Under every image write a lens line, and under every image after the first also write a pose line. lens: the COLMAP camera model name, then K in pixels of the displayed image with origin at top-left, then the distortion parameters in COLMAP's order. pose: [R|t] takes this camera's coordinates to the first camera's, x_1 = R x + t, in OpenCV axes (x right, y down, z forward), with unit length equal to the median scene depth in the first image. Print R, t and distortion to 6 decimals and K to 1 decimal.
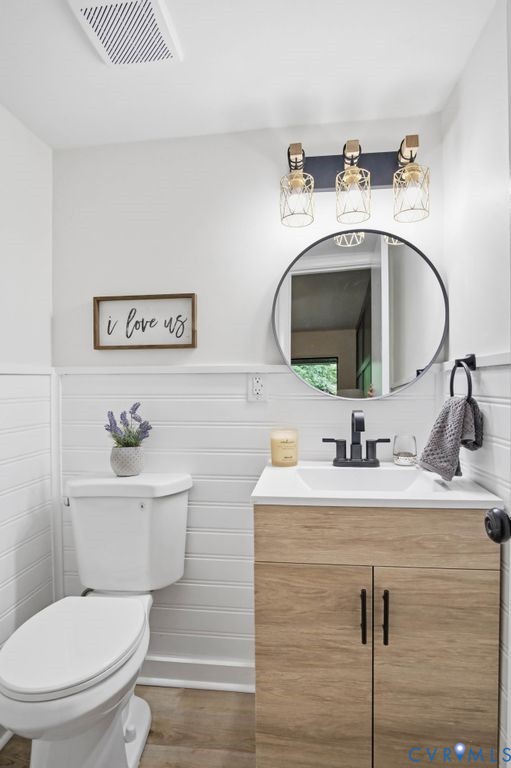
lens RADIAL K [[422.2, 0, 255.5], [0, 422.2, 384.0], [0, 0, 1]] dist [-0.021444, 0.002212]
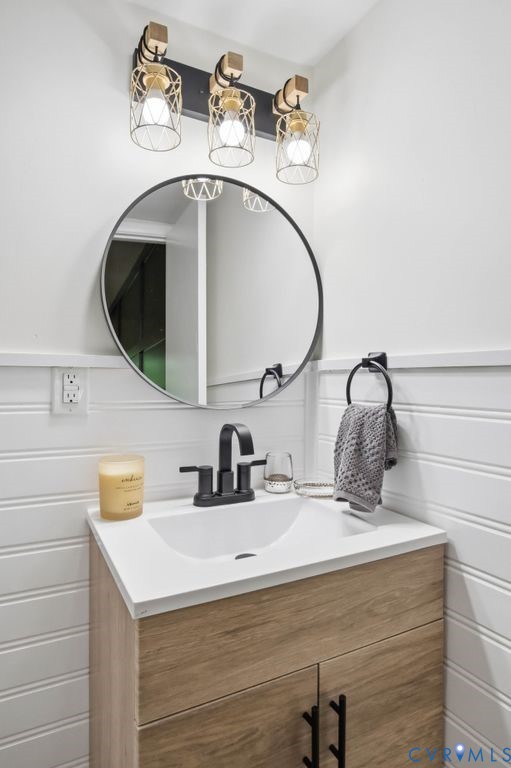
lens RADIAL K [[441.8, 0, 234.5], [0, 441.8, 365.4], [0, 0, 1]] dist [-0.021768, -0.000041]
pose [[0.821637, 0.028706, 0.569288, -0.223390], [-0.009931, 0.999300, -0.036056, -0.011667], [-0.569924, 0.023971, 0.821347, 0.464623]]
